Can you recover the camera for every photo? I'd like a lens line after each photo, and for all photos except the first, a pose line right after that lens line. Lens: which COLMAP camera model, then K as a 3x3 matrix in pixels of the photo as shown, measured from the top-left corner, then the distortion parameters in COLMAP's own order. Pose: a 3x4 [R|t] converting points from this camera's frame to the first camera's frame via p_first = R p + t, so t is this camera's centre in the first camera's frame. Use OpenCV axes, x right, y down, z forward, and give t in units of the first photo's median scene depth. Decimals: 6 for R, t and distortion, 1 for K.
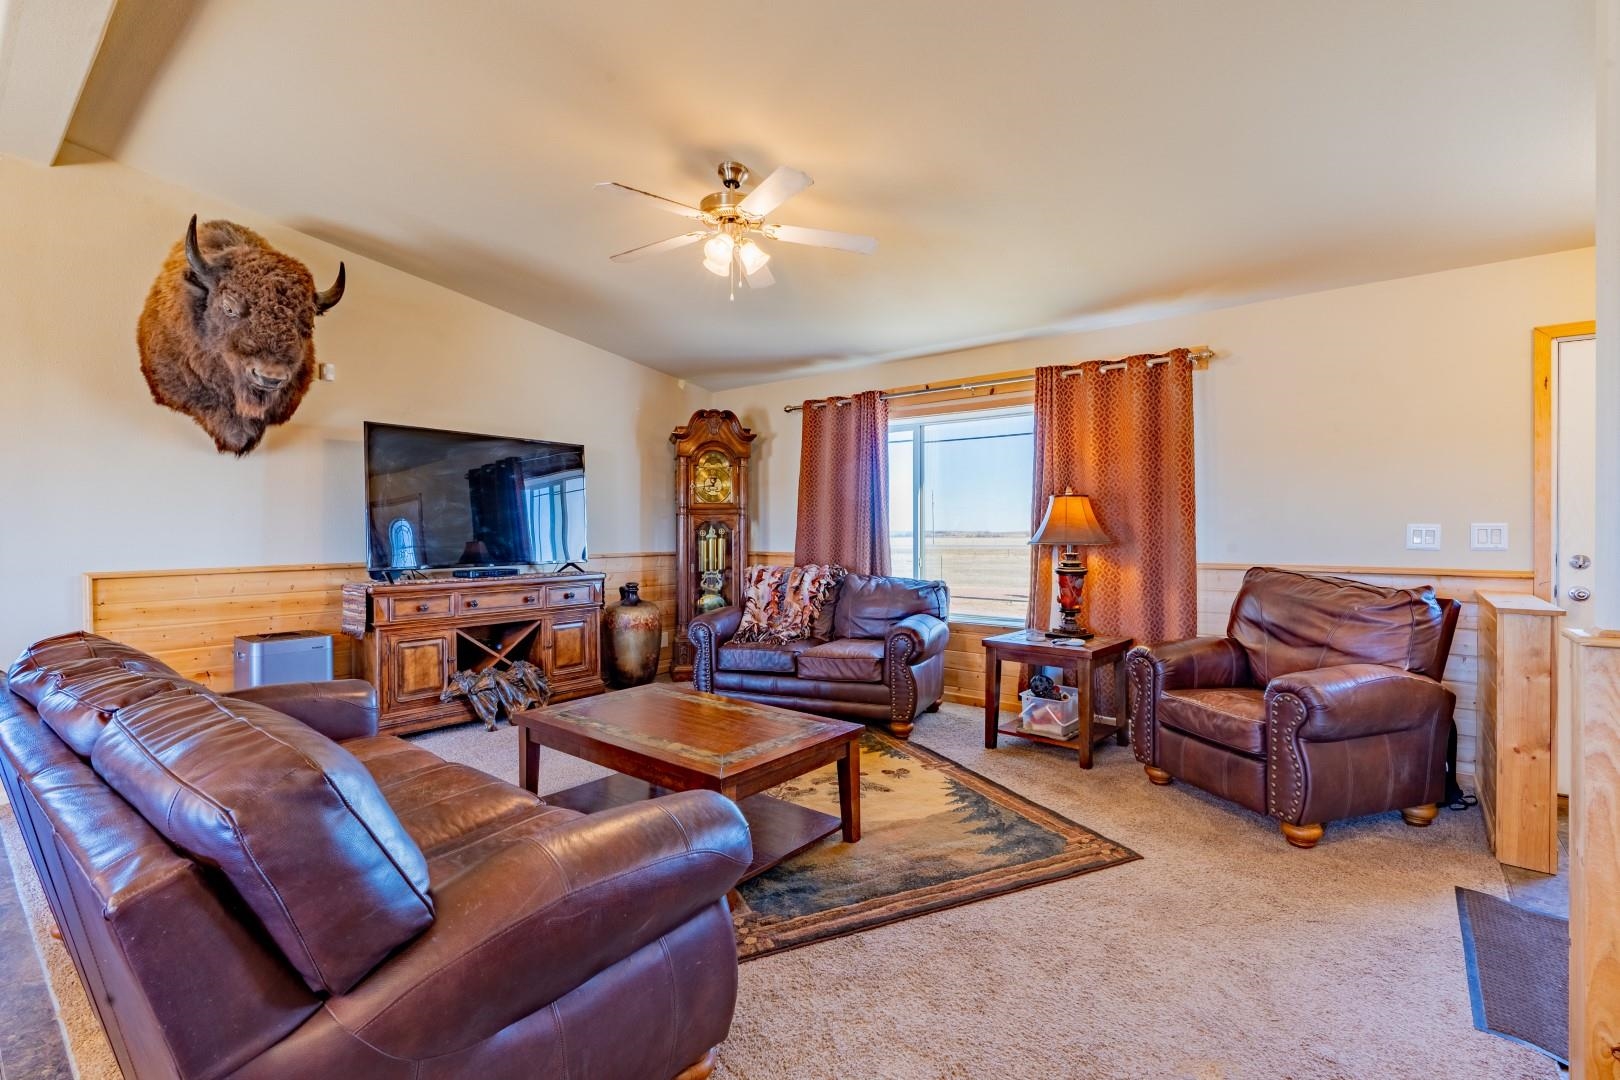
lens RADIAL K [[730.7, 0, 808.9], [0, 730.7, 534.5], [0, 0, 1]] dist [-0.002730, 0.000508]
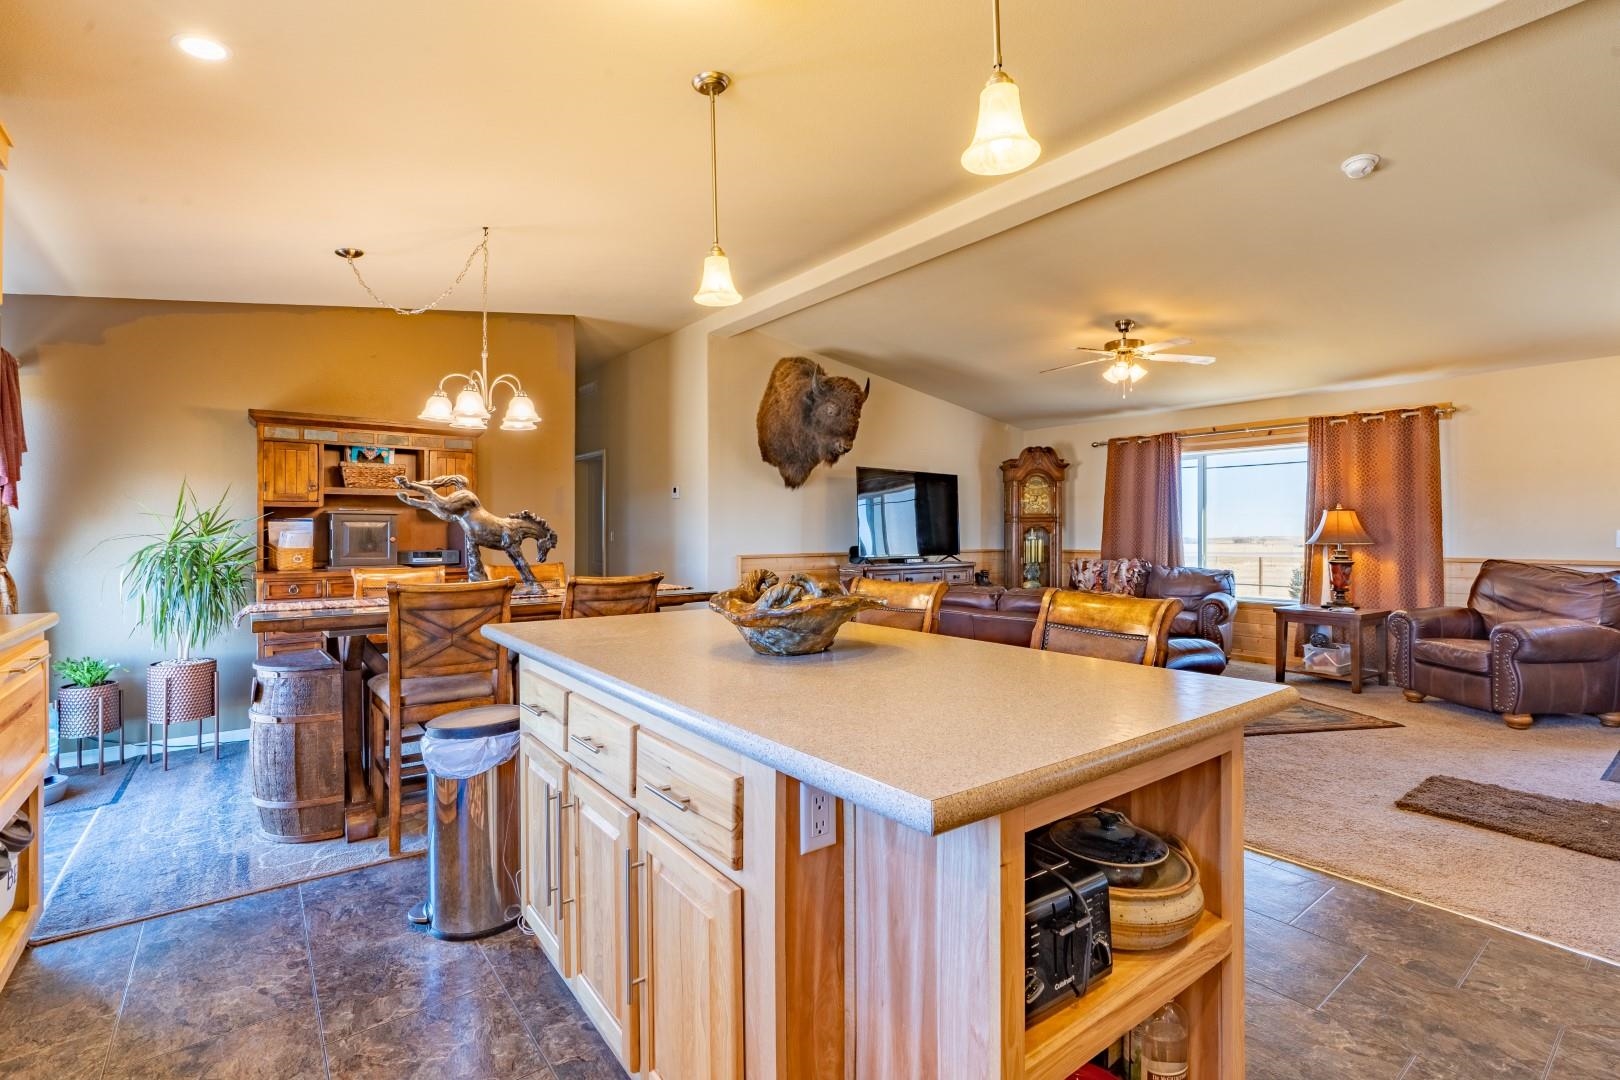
lens RADIAL K [[739.9, 0, 808.6], [0, 739.9, 527.9], [0, 0, 1]] dist [-0.002888, 0.000167]
pose [[0.973247, 0.001738, -0.229754, -0.334089], [-0.005393, 0.999869, -0.015282, 0.010675], [0.229697, 0.016112, 0.973129, -0.669970]]
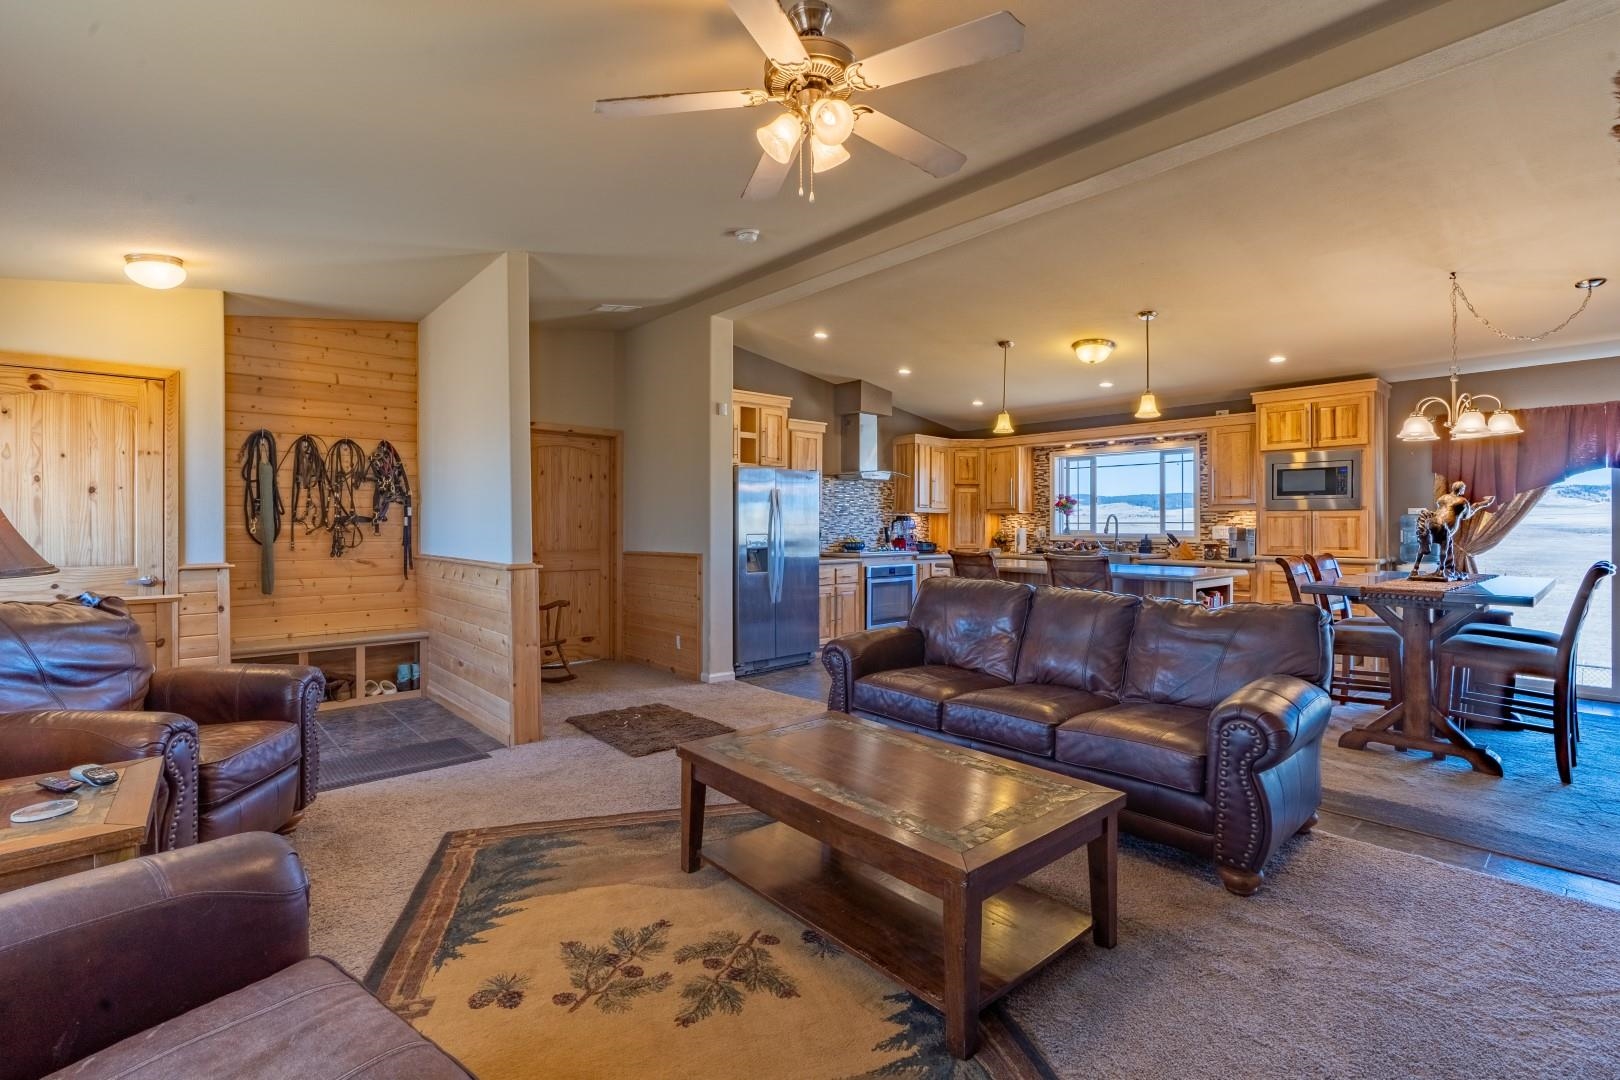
lens RADIAL K [[731.9, 0, 812.0], [0, 731.9, 522.6], [0, 0, 1]] dist [-0.003035, -0.000081]
pose [[-0.987574, 0.003677, 0.157109, -0.169356], [0.004427, 0.999980, 0.004424, -0.015257], [-0.157089, 0.005064, -0.987571, 1.334483]]
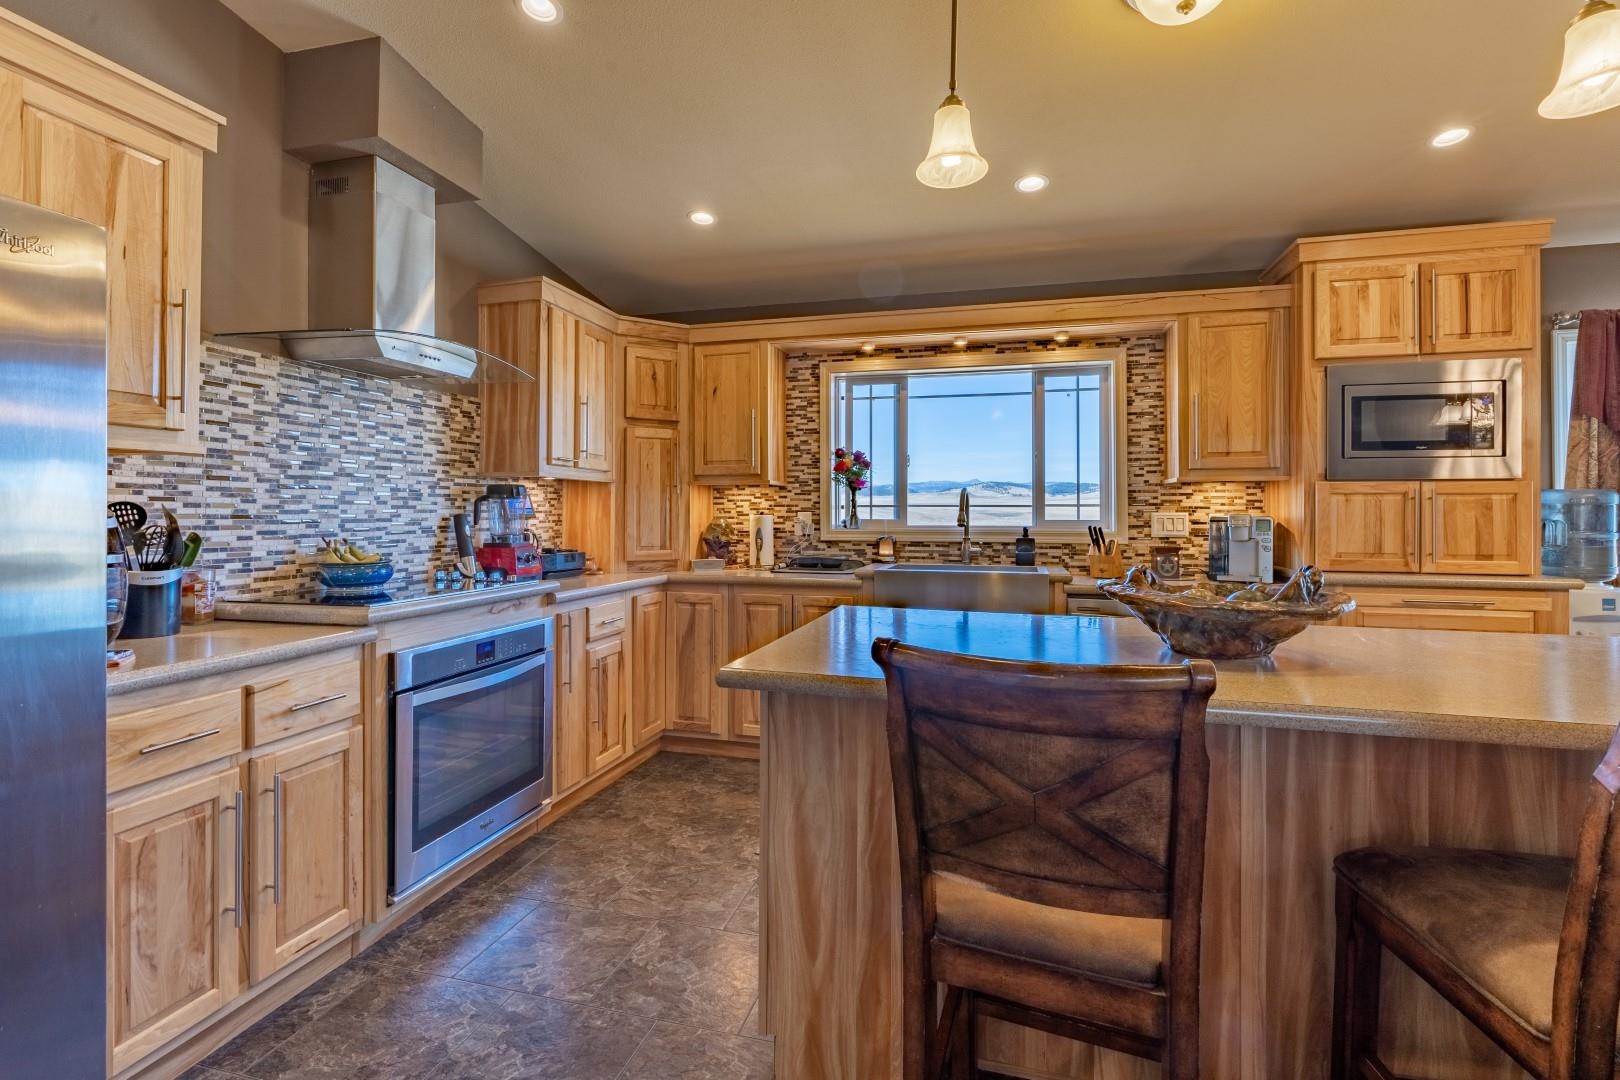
lens RADIAL K [[742.1, 0, 812.2], [0, 742.1, 508.3], [0, 0, 1]] dist [-0.006290, -0.000162]
pose [[-0.915113, 0.001002, -0.403196, -0.075876], [-0.001508, 0.999981, 0.005908, -0.003883], [0.403195, 0.006014, -0.915094, 0.107458]]
